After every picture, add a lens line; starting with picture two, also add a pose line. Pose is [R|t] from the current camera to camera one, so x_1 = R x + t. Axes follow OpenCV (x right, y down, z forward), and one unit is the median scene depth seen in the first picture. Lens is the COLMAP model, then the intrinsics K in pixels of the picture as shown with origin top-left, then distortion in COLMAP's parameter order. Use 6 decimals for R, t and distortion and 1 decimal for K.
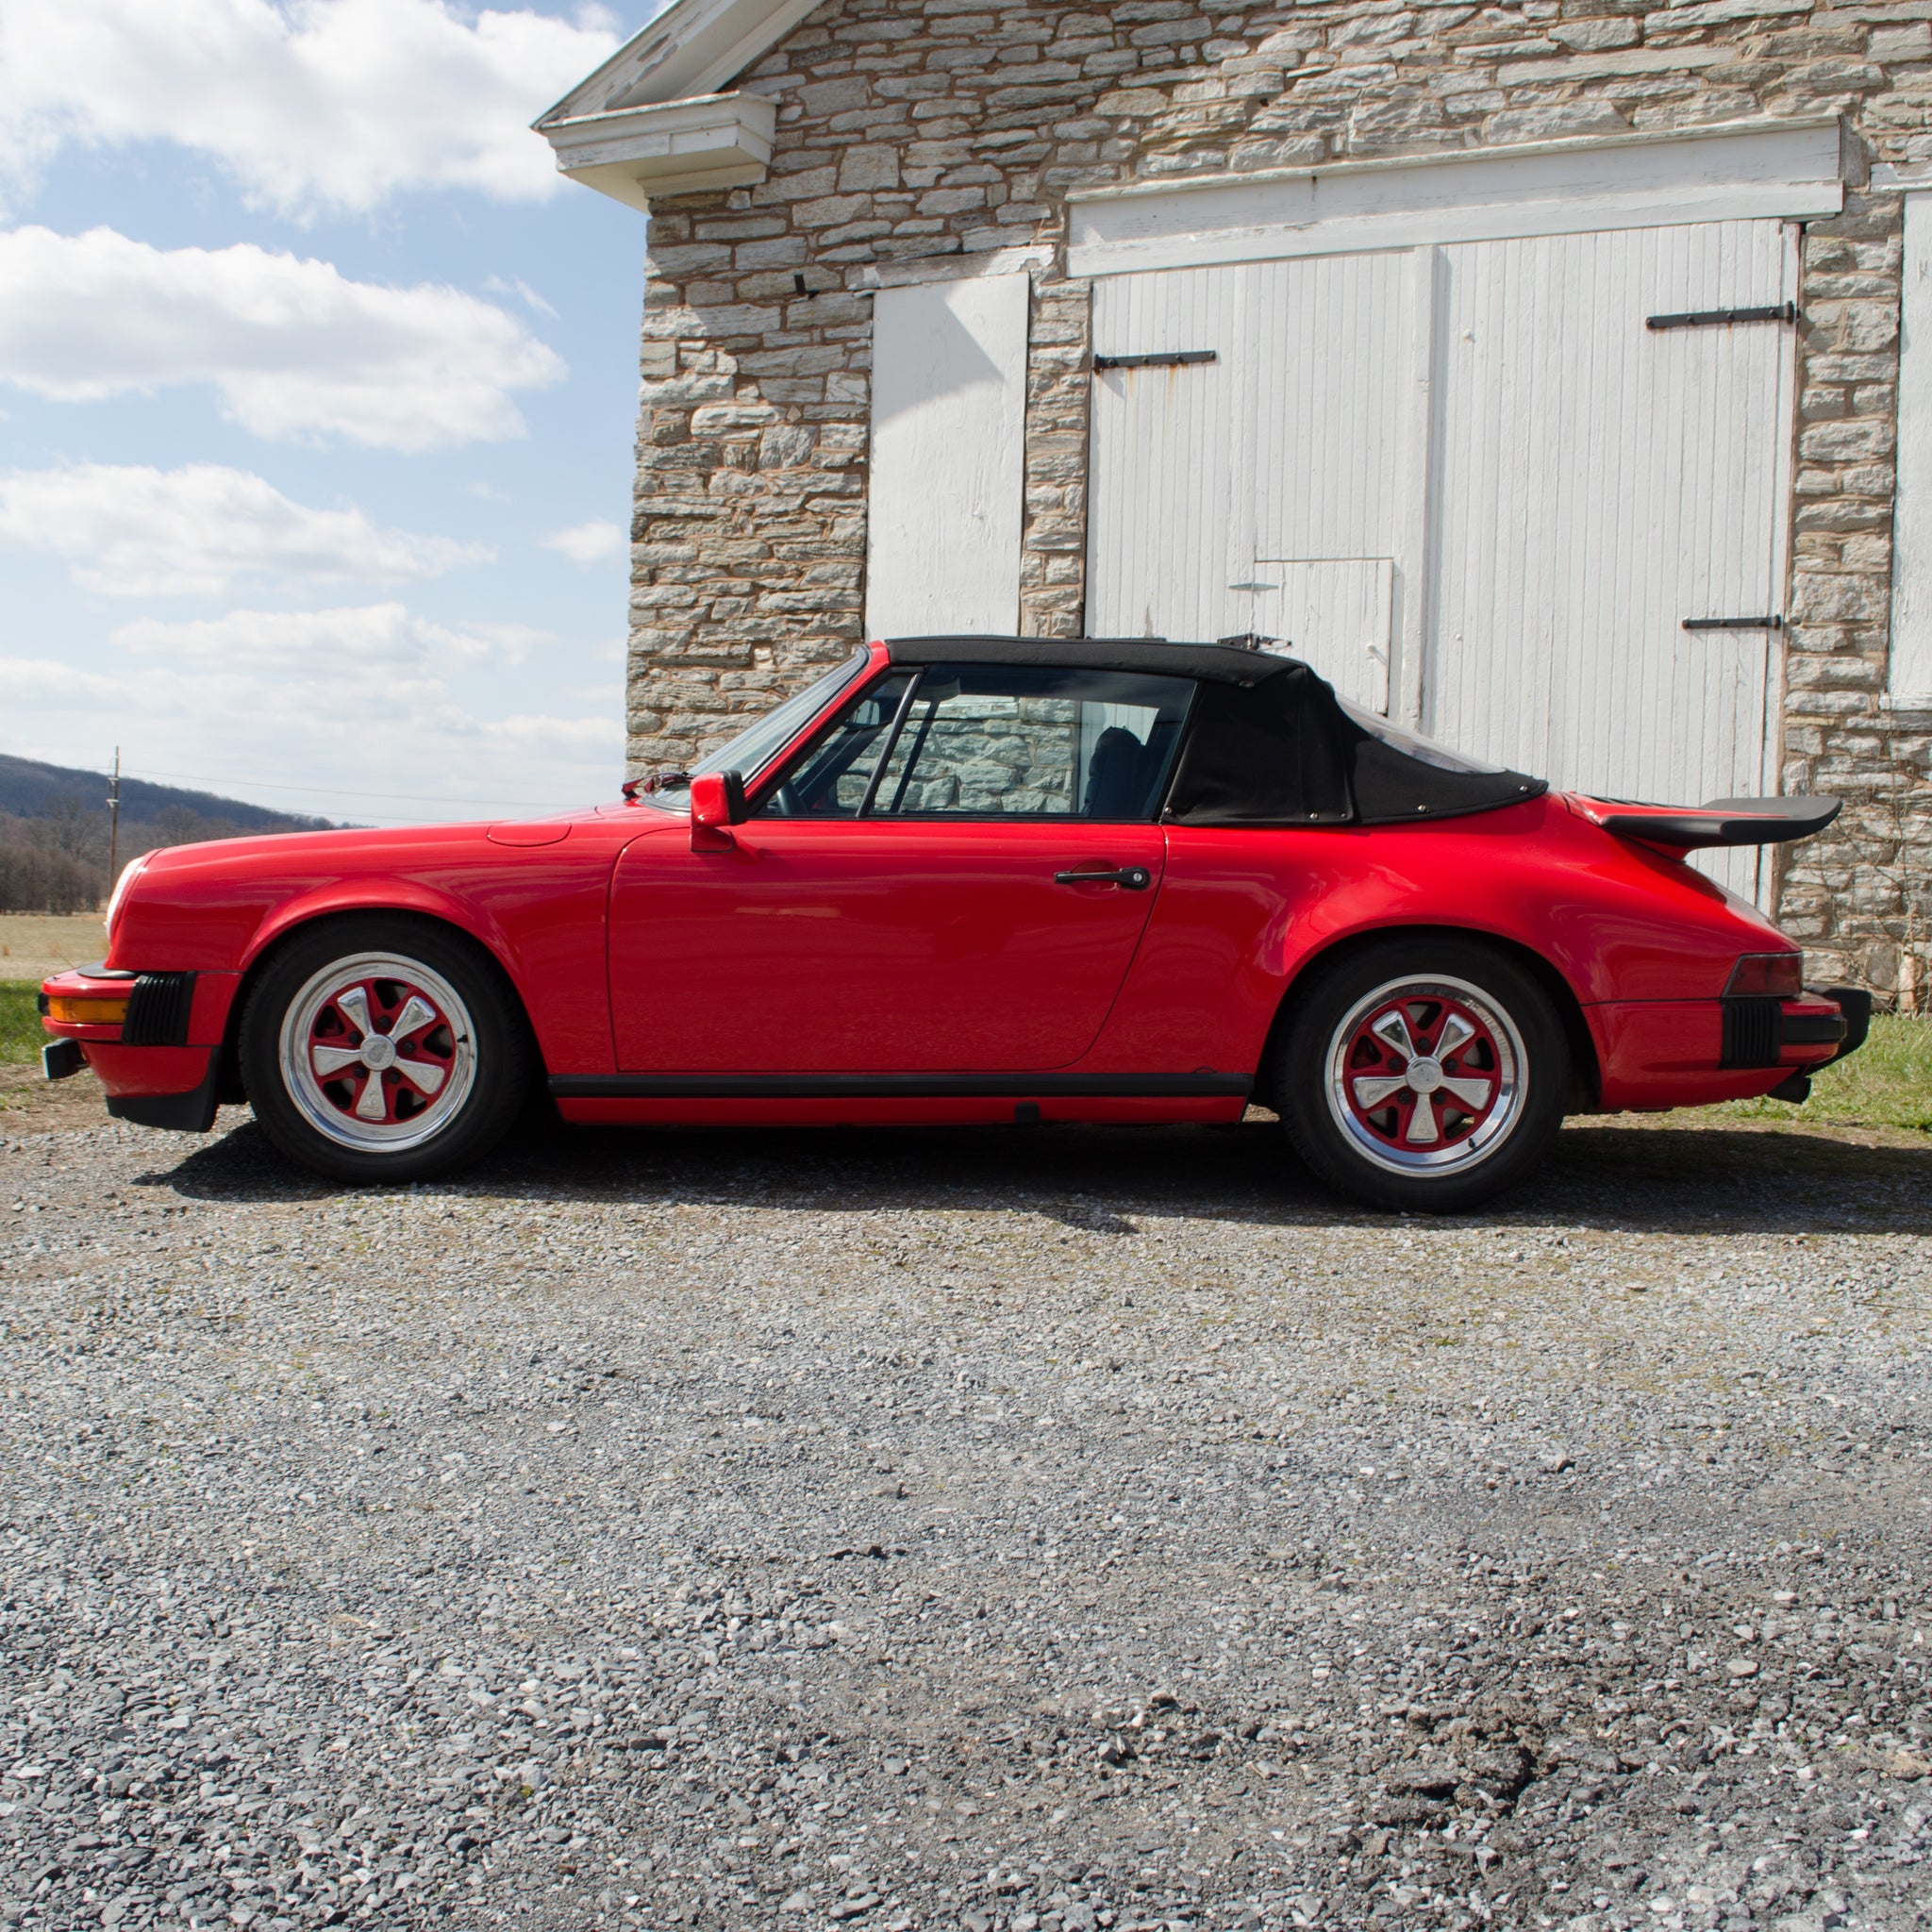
lens RADIAL K [[2337.2, 0, 966.0], [0, 2337.2, 966.0], [0, 0, 1]] dist [-0.084847, 0.021898]
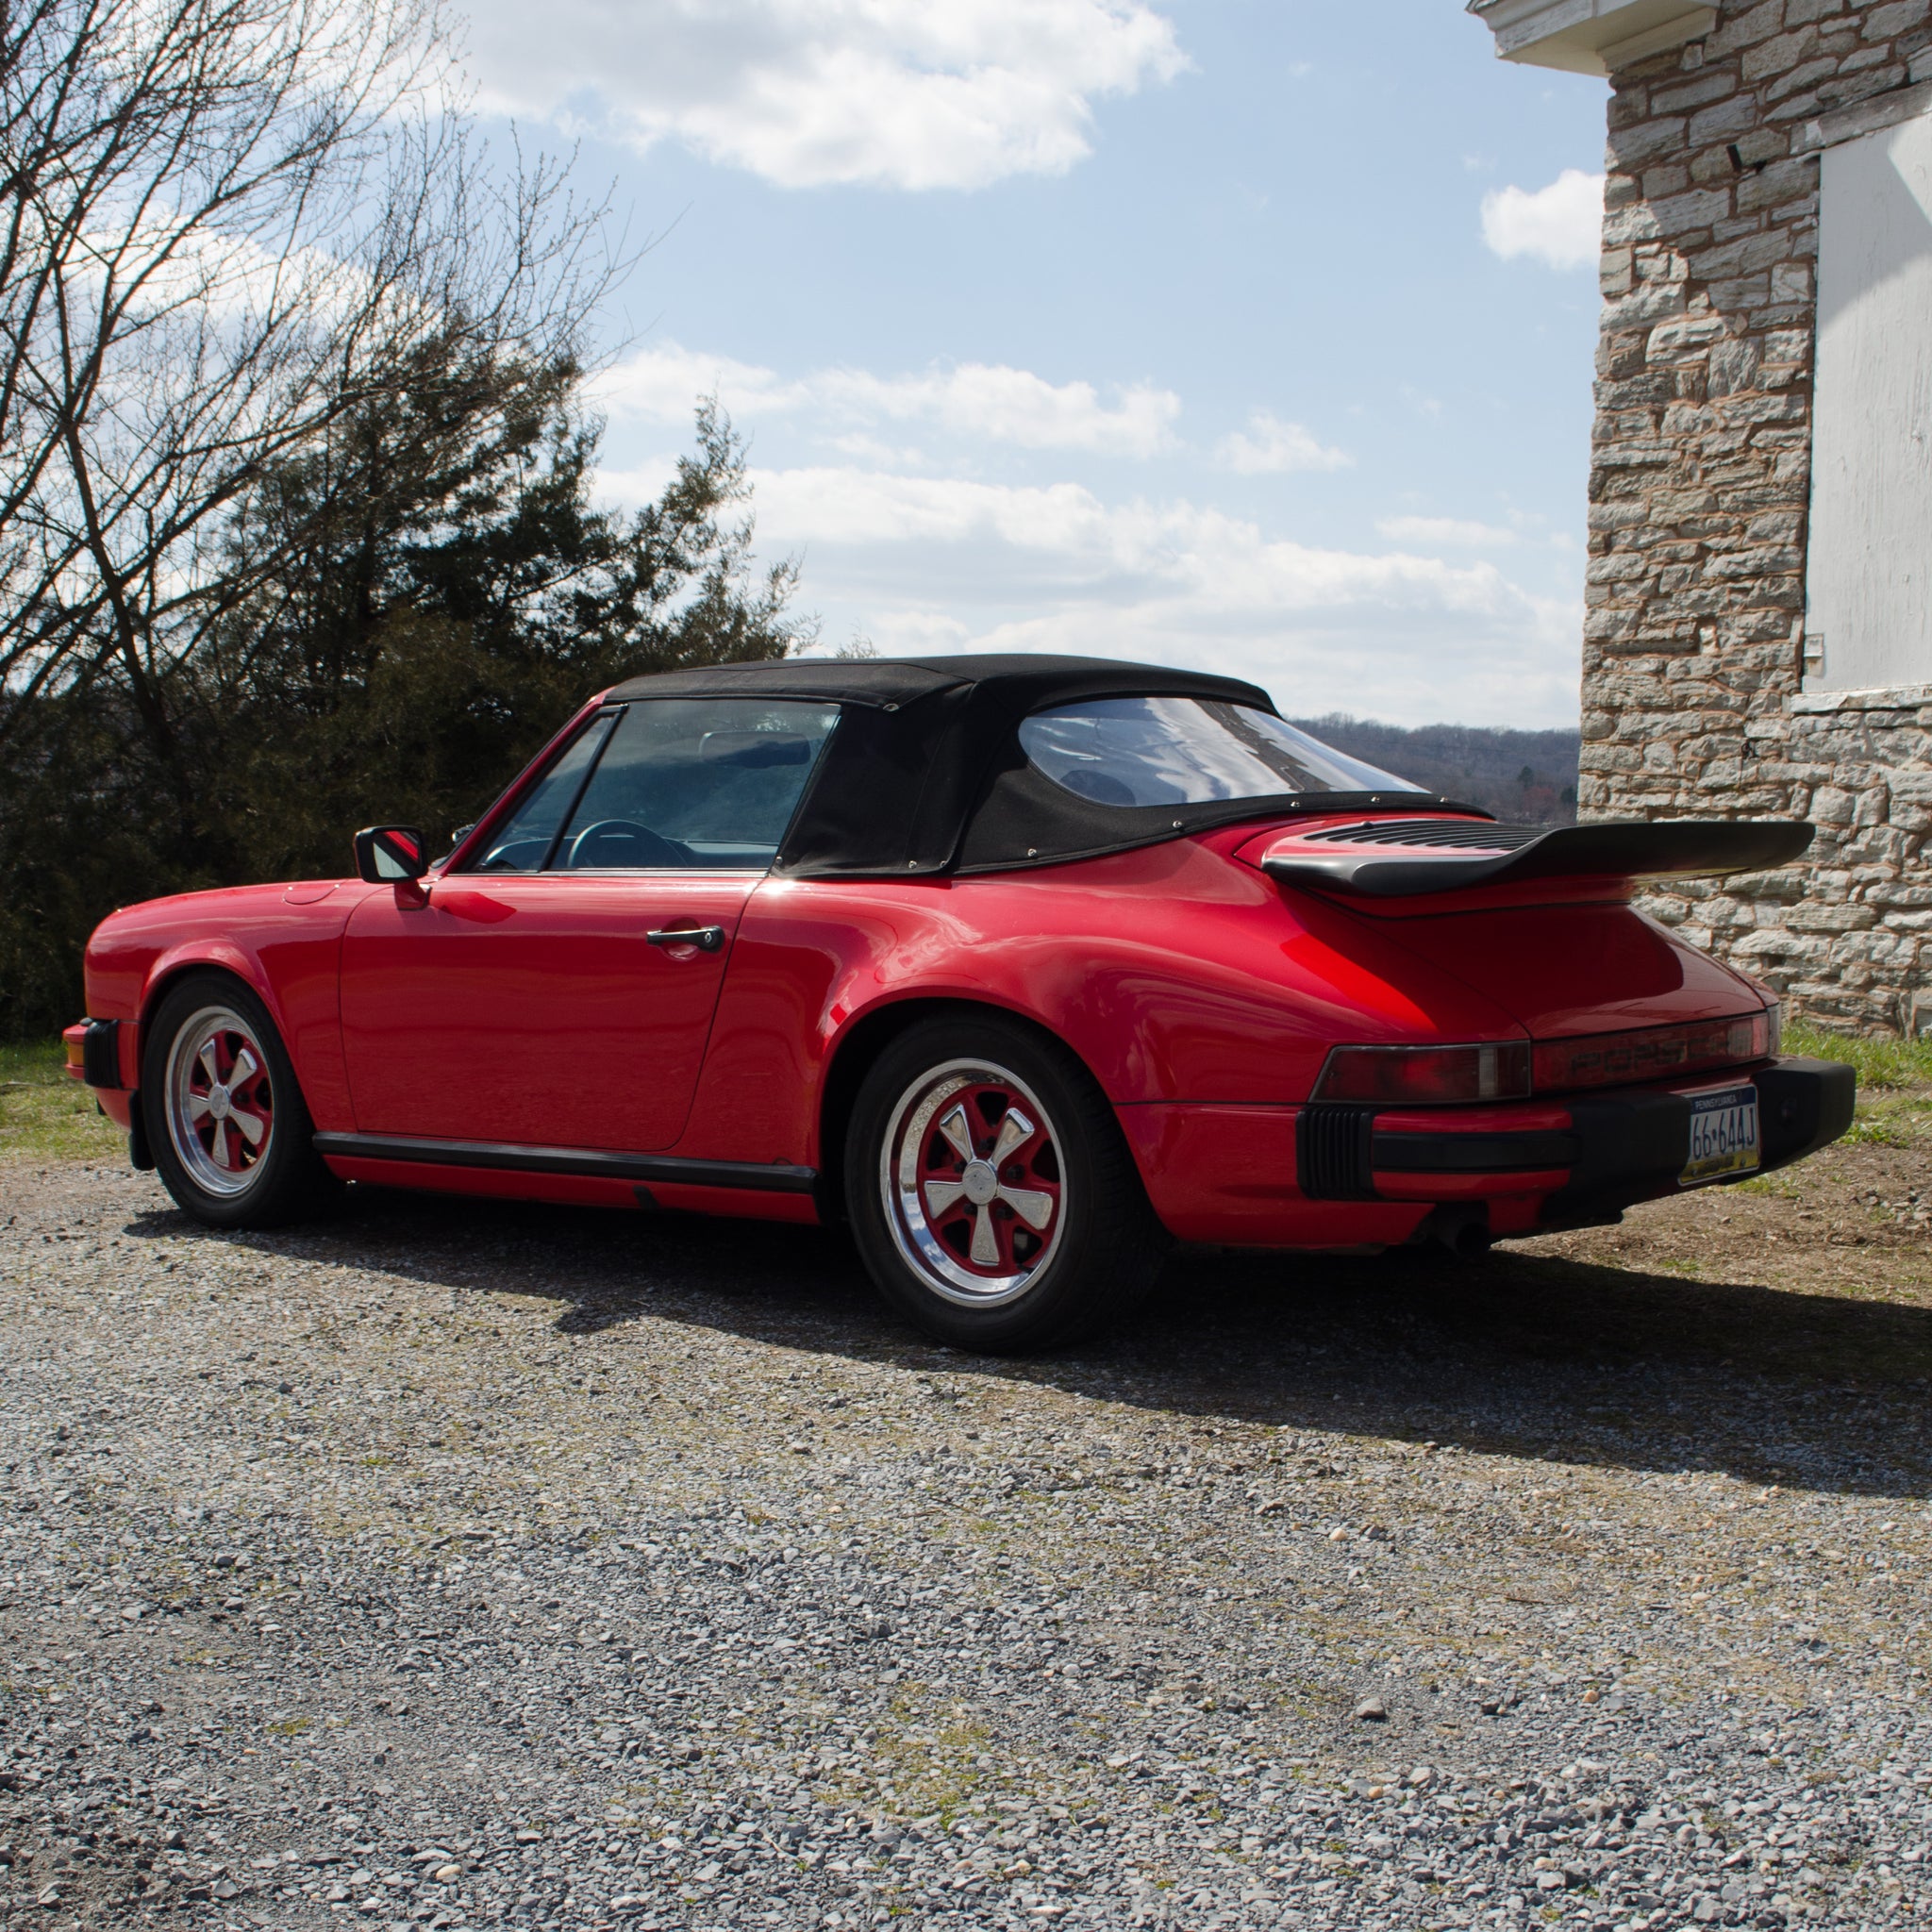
lens RADIAL K [[2922.3, 0, 969.5], [0, 2922.3, 1049.9], [0, 0, 1]] dist [-0.034648, -0.081791]
pose [[0.769555, 0.030661, -0.637844, 0.351960], [-0.022154, 0.999527, 0.021319, -0.008888], [0.638196, -0.002275, 0.769870, 0.083157]]
